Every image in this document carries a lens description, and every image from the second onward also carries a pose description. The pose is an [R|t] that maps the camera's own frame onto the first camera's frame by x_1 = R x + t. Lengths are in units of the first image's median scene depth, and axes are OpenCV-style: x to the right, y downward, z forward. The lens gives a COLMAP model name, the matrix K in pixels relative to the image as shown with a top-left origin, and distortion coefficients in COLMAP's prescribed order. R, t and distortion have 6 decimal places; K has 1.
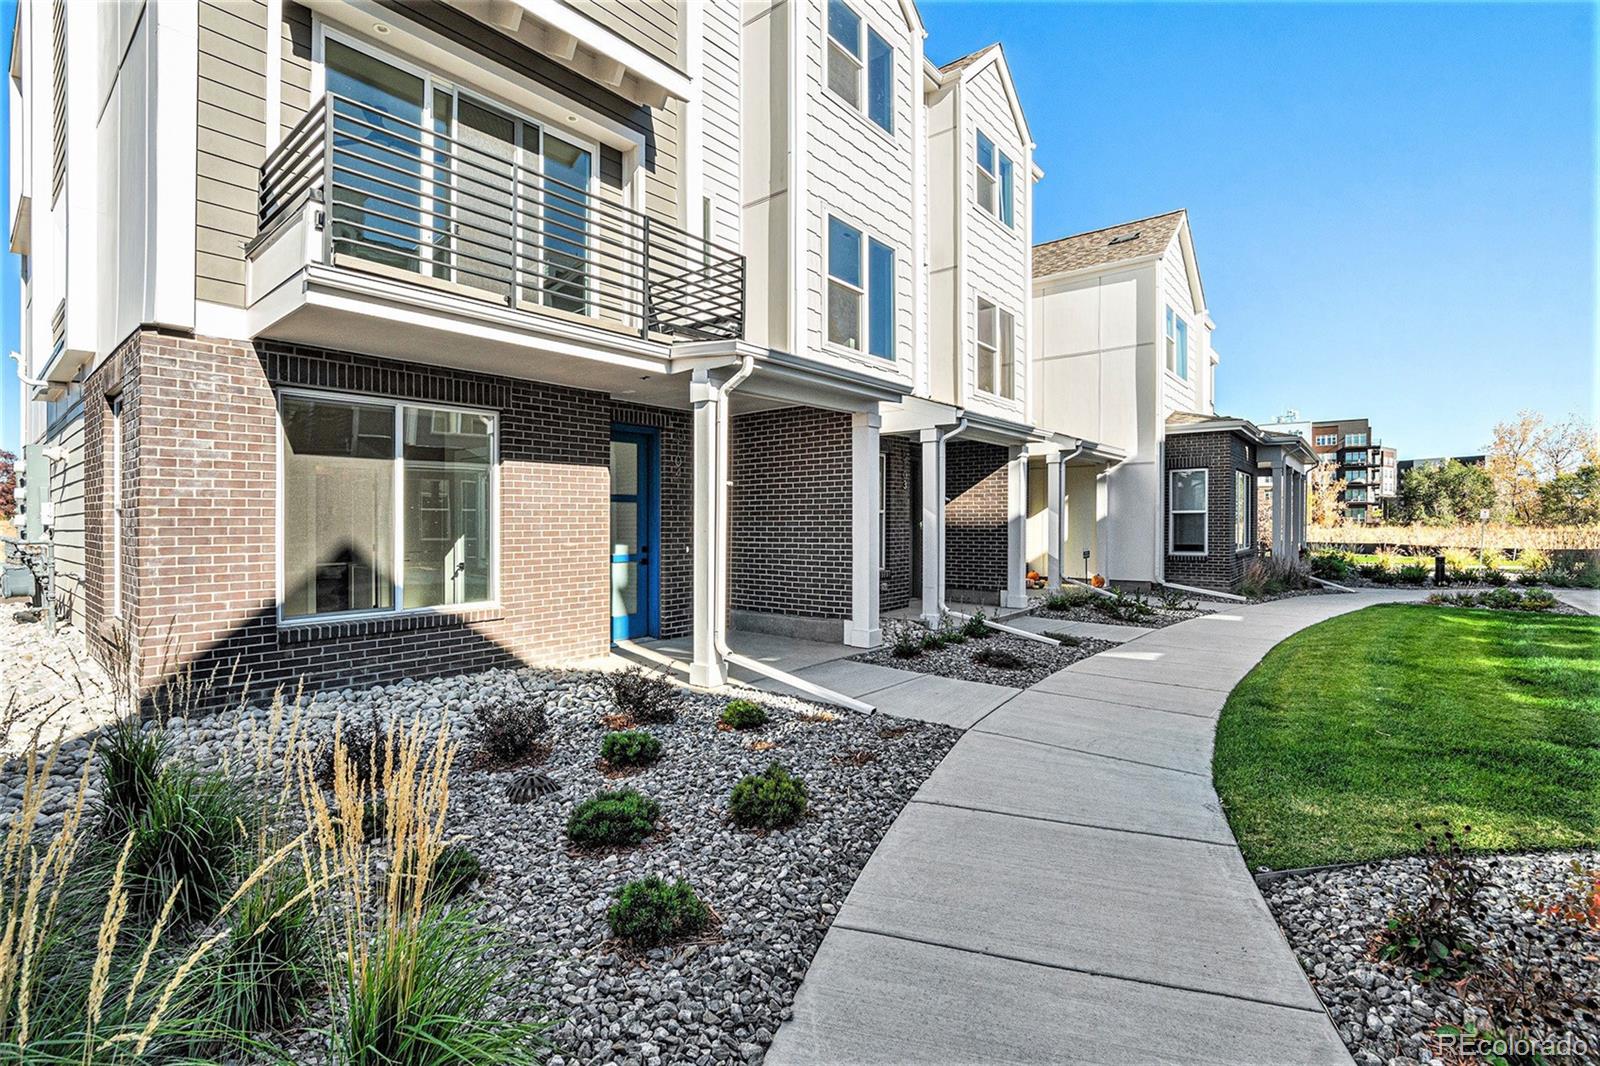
lens RADIAL K [[710.2, 0, 800.4], [0, 710.2, 524.1], [0, 0, 1]] dist [-0.029817, -0.000103]
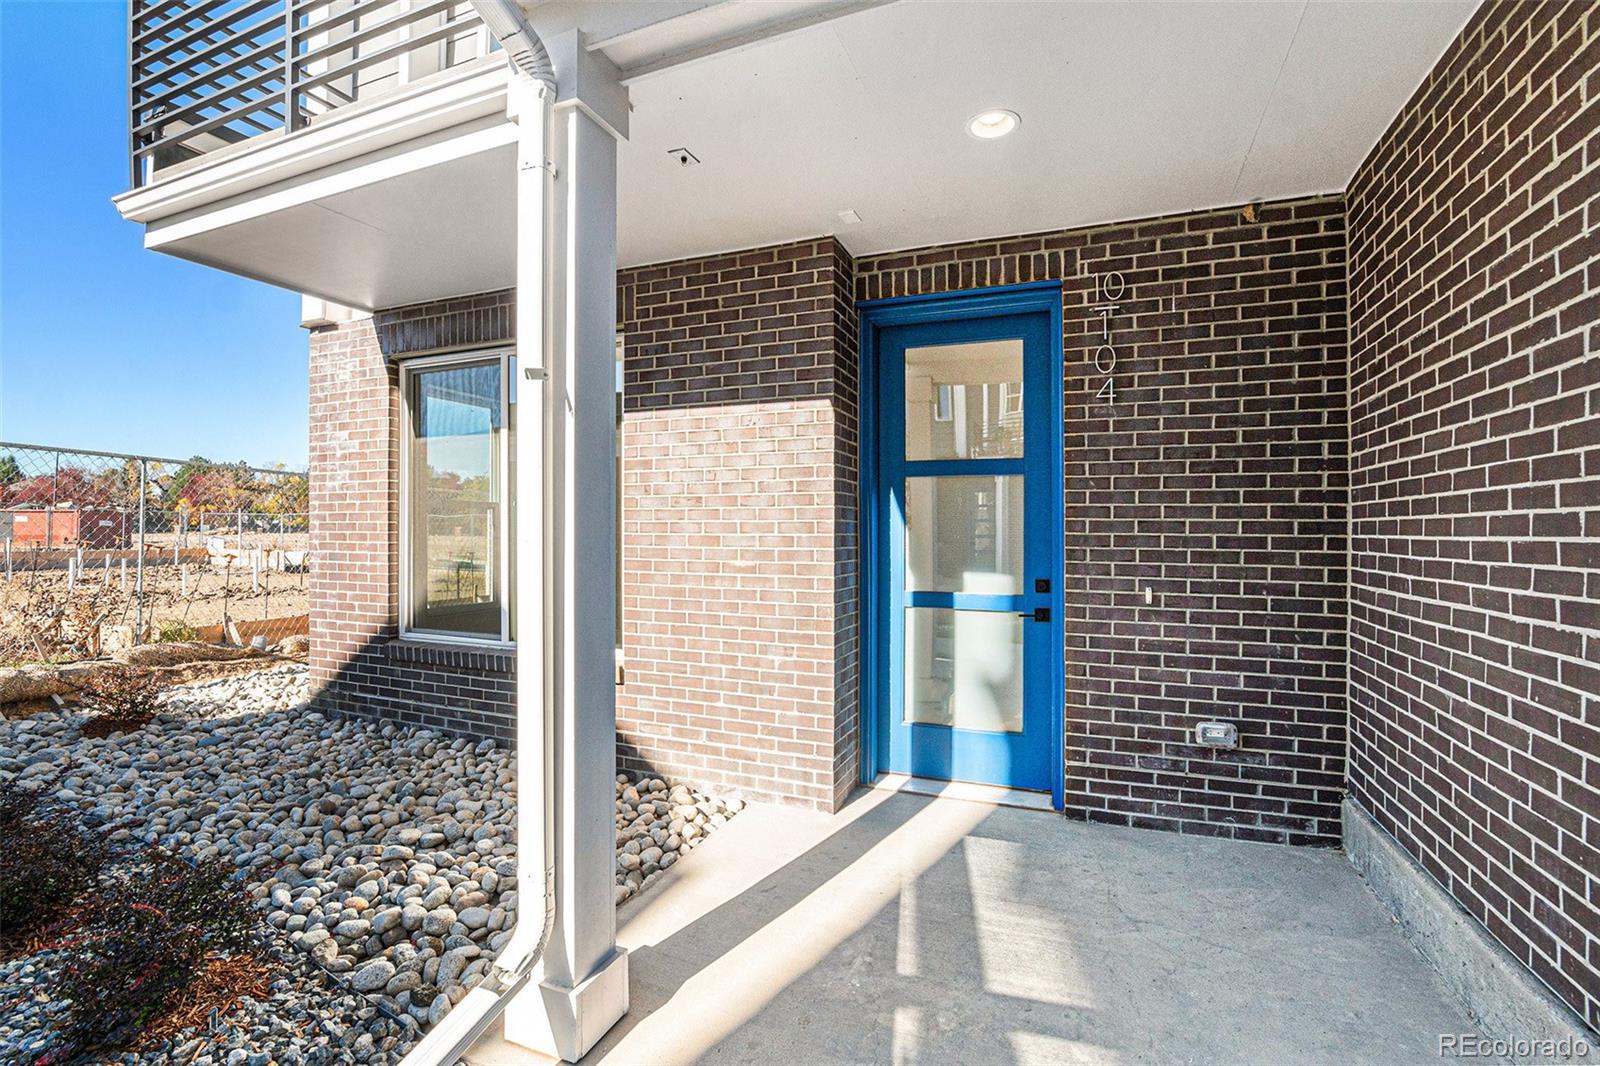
lens RADIAL K [[710.2, 0, 793.5], [0, 710.2, 525.2], [0, 0, 1]] dist [-0.029817, -0.000103]
pose [[0.291498, -0.000847, -0.956571, 0.167166], [-0.009876, 0.999944, -0.003894, 0.003430], [0.956521, 0.010582, 0.291473, 0.889537]]
